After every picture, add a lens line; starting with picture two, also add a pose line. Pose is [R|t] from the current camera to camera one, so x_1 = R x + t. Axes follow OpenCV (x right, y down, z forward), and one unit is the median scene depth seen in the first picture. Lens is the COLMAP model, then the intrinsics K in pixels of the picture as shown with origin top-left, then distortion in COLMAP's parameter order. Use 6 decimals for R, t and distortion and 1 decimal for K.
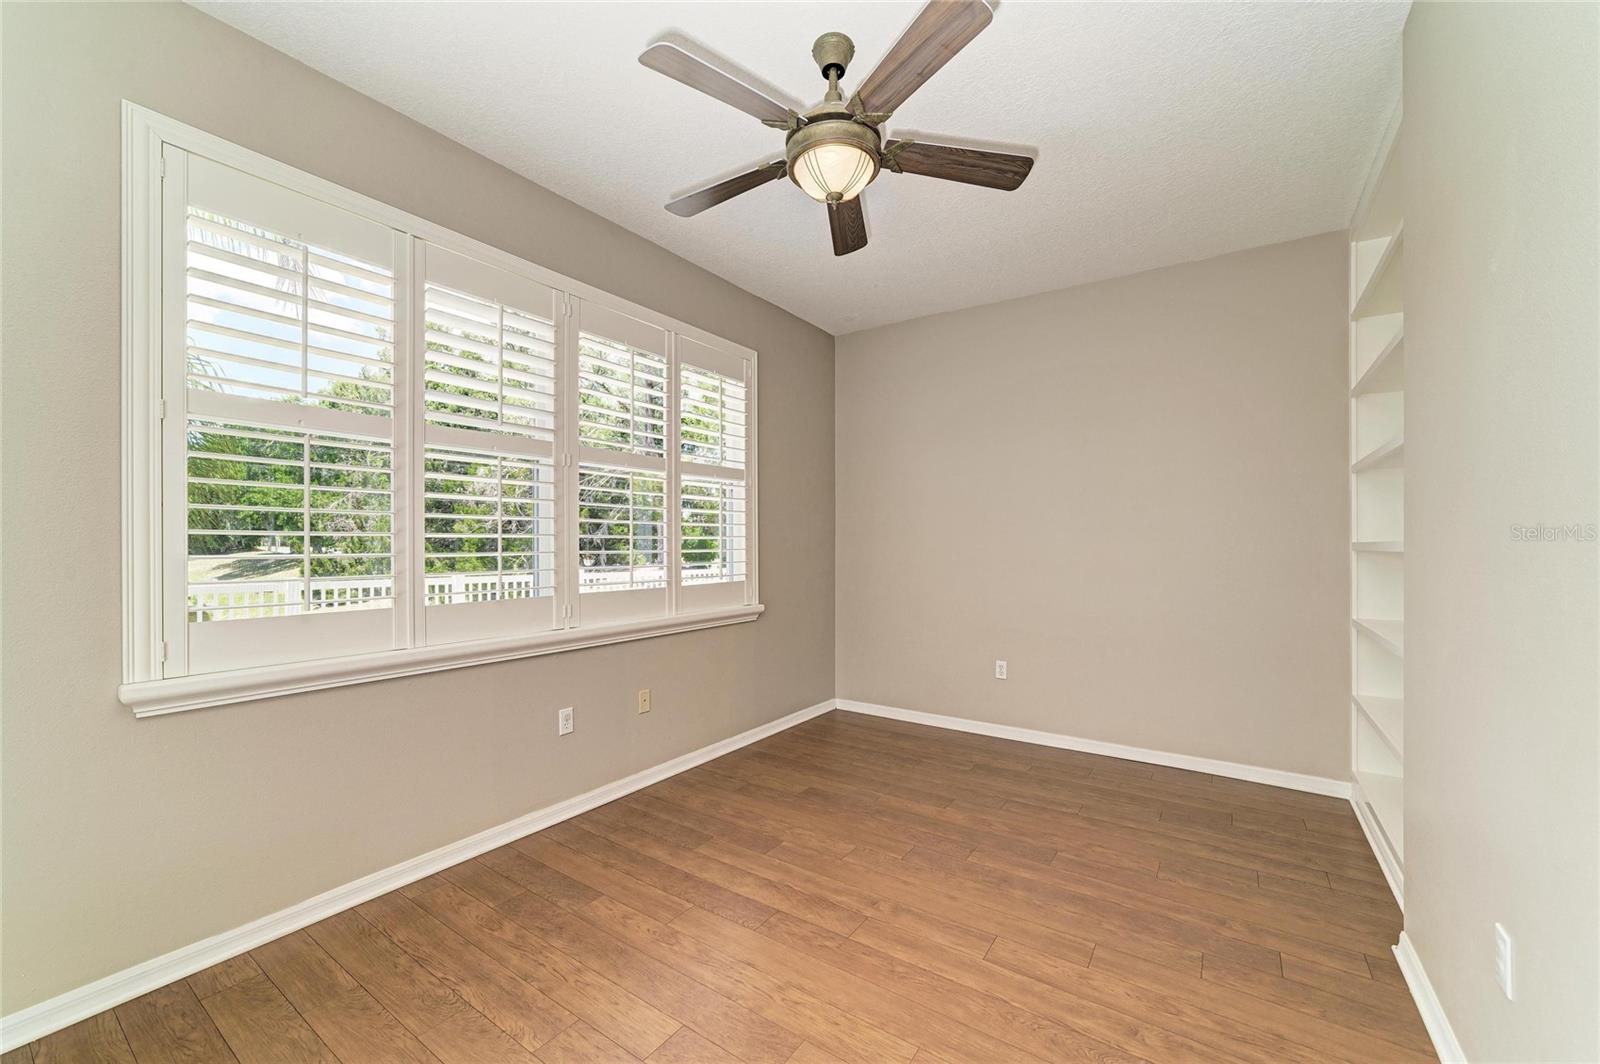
lens RADIAL K [[625.9, 0, 804.9], [0, 625.9, 540.7], [0, 0, 1]] dist [-0.002049, 0.000321]
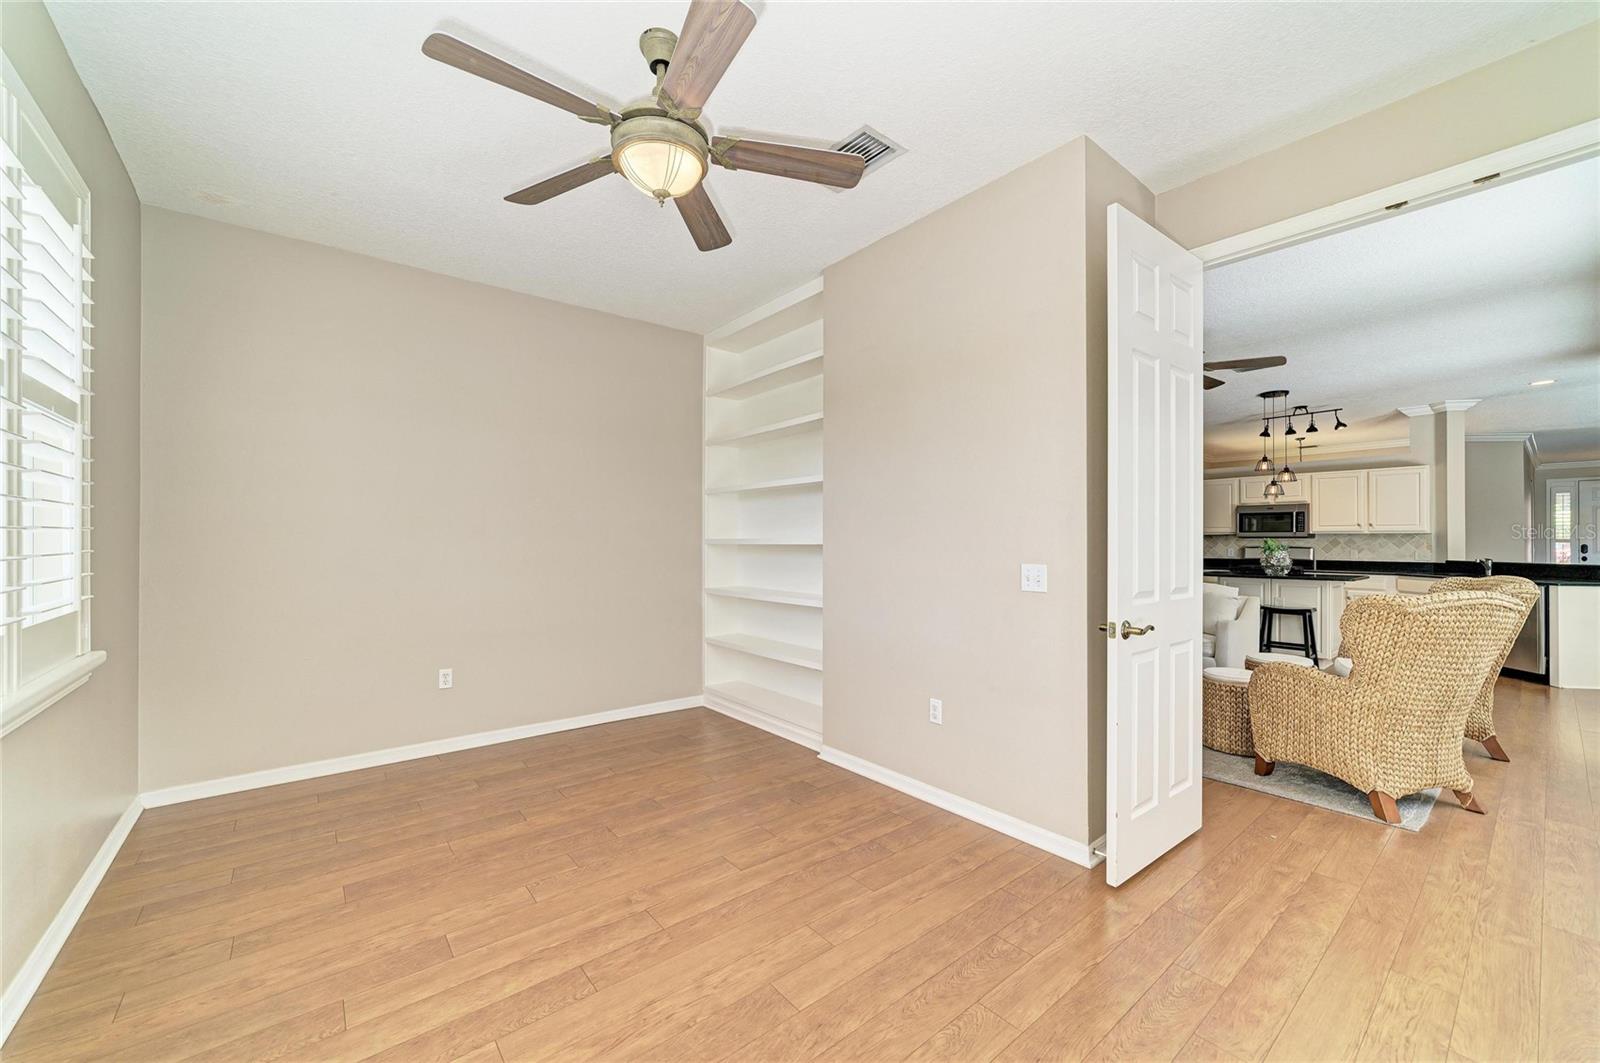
lens RADIAL K [[623.5, 0, 804.2], [0, 623.5, 529.8], [0, 0, 1]] dist [-0.015482, 0.007093]
pose [[0.281943, 0.016740, 0.959285, -0.674841], [-0.004882, 0.999860, -0.016013, 0.002151], [-0.959419, -0.000168, 0.281985, 0.398983]]
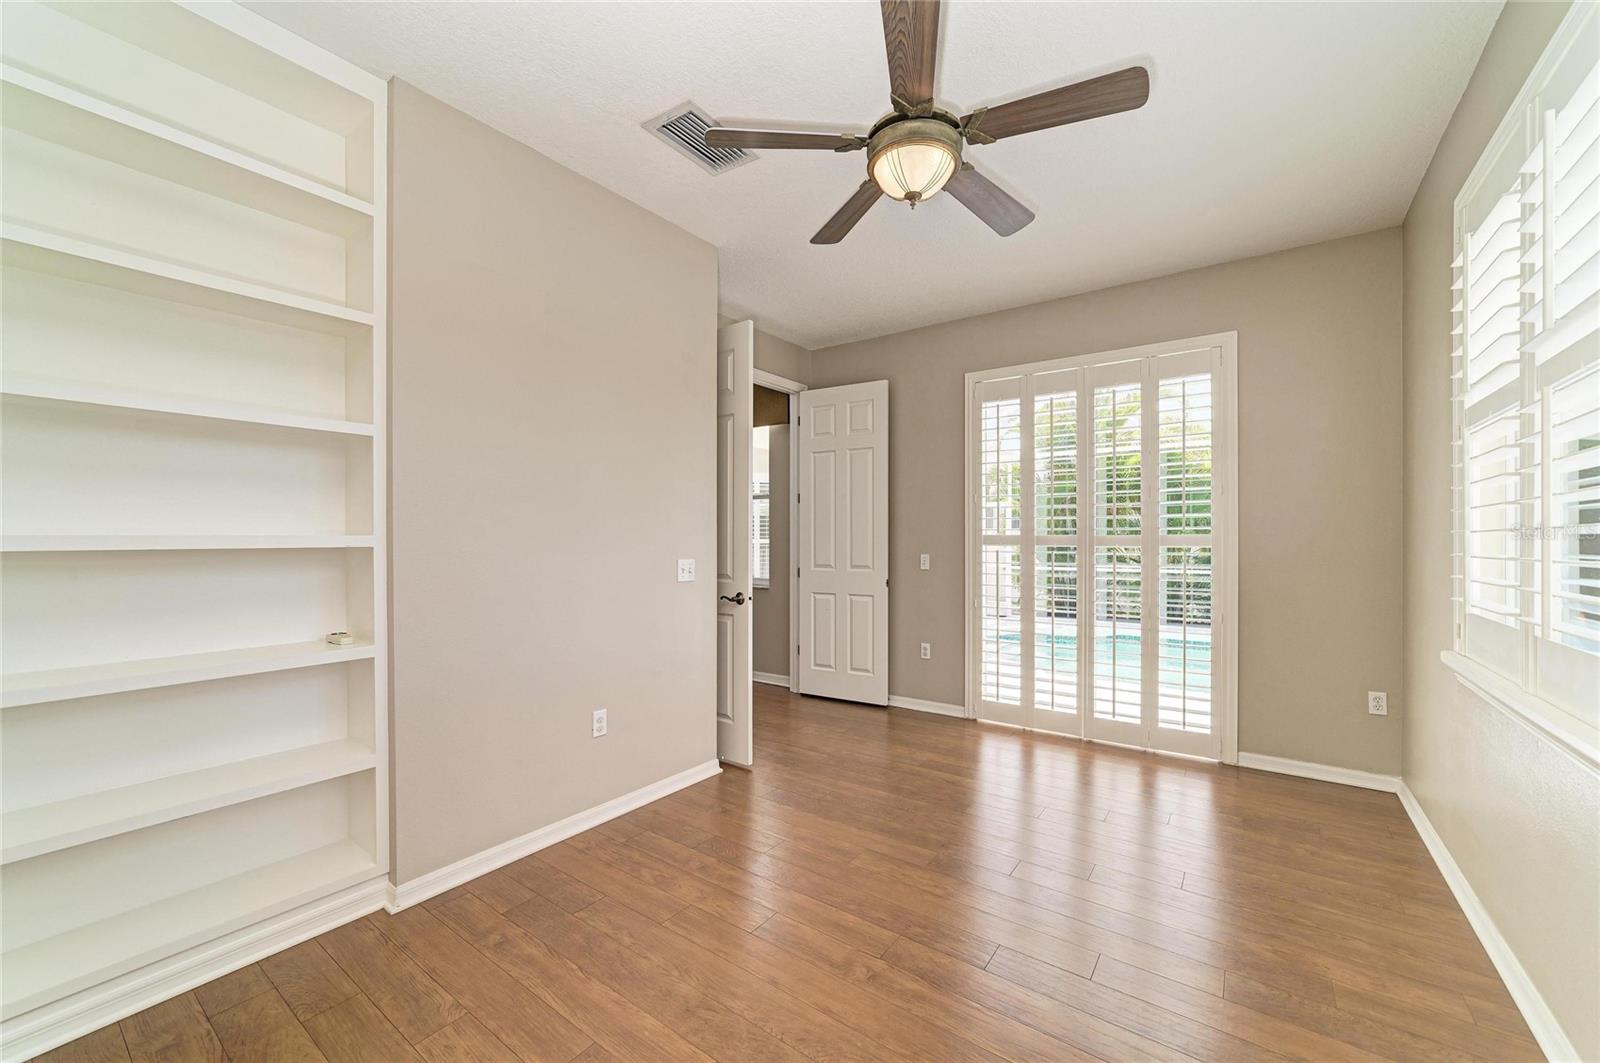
lens RADIAL K [[625.9, 0, 804.9], [0, 625.9, 540.2], [0, 0, 1]] dist [-0.002049, 0.000321]
pose [[-0.999664, -0.002703, 0.025790, 0.157935], [-0.002820, 0.999986, -0.004519, 0.008169], [-0.025778, -0.004590, -0.999657, 1.605011]]
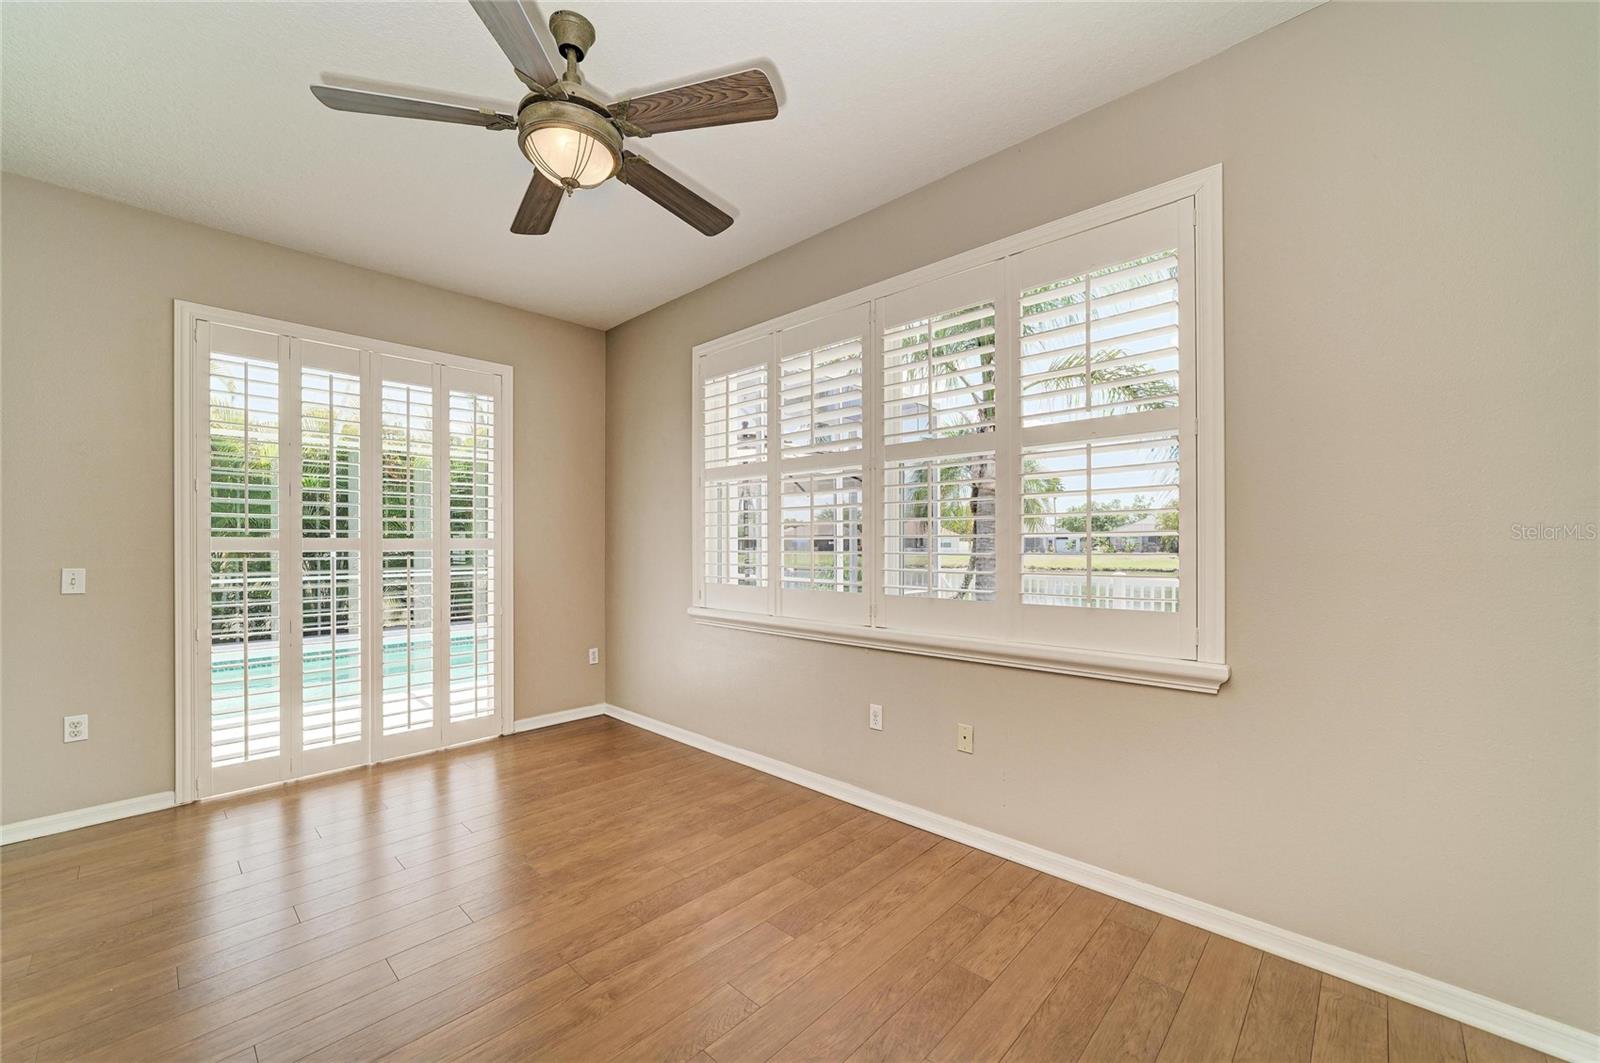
lens RADIAL K [[631.3, 0, 800.2], [0, 631.3, 547.1], [0, 0, 1]] dist [-0.000482, 0.000215]
pose [[-0.155487, 0.004869, -0.987826, 0.759714], [0.006415, 0.999972, 0.003919, 0.006774], [0.987817, -0.005728, -0.155514, 1.198959]]
